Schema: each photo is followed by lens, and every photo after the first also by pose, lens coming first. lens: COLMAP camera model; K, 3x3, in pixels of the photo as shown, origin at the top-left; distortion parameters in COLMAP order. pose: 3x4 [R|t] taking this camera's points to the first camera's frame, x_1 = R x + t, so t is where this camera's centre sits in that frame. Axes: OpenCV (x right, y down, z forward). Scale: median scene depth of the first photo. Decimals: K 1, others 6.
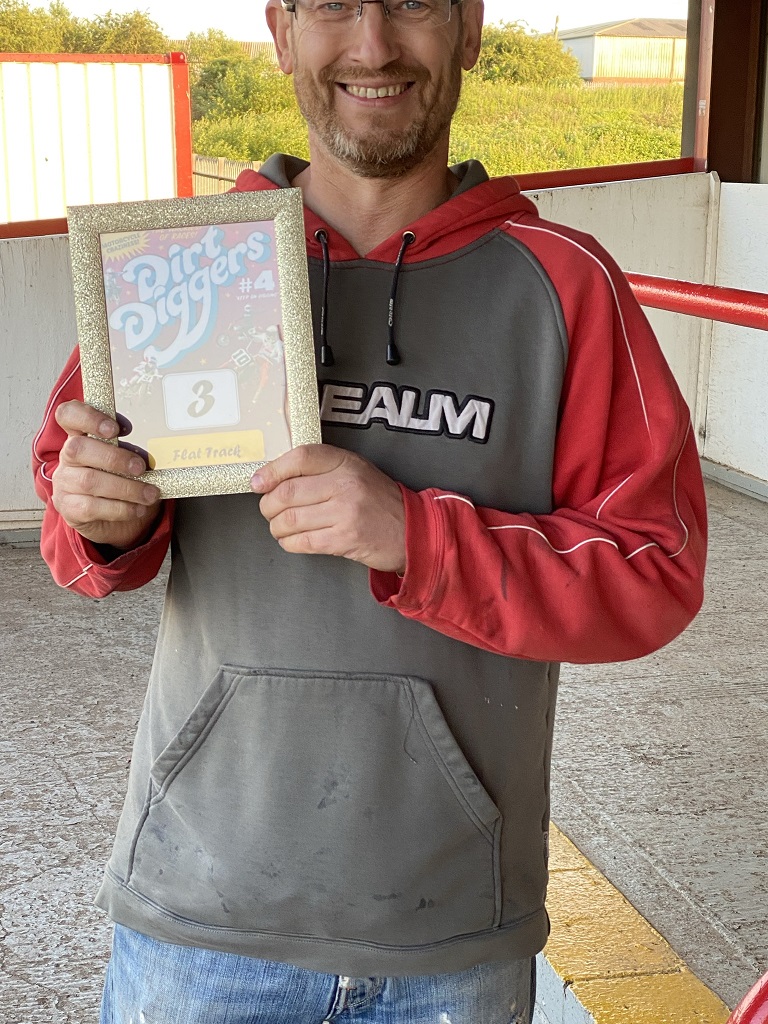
lens RADIAL K [[1851.0, 0, 389.6], [0, 1851.0, 478.3], [0, 0, 1]] dist [0.019282, 0.000000]
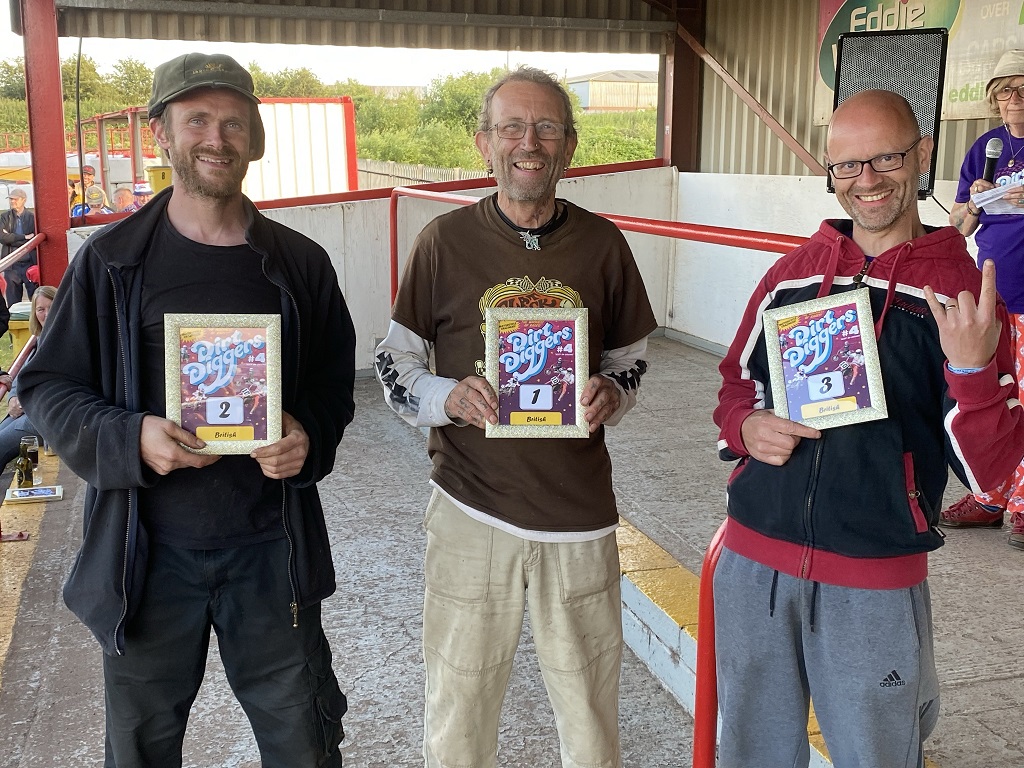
lens RADIAL K [[1180.1, 0, 512.0], [0, 1180.1, 375.7], [0, 0, 1]] dist [0.016626, 0.000000]
pose [[0.998826, -0.018351, 0.044822, -0.028841], [0.017822, 0.999767, 0.012192, 0.014670], [-0.045035, -0.011379, 0.998921, -0.099548]]
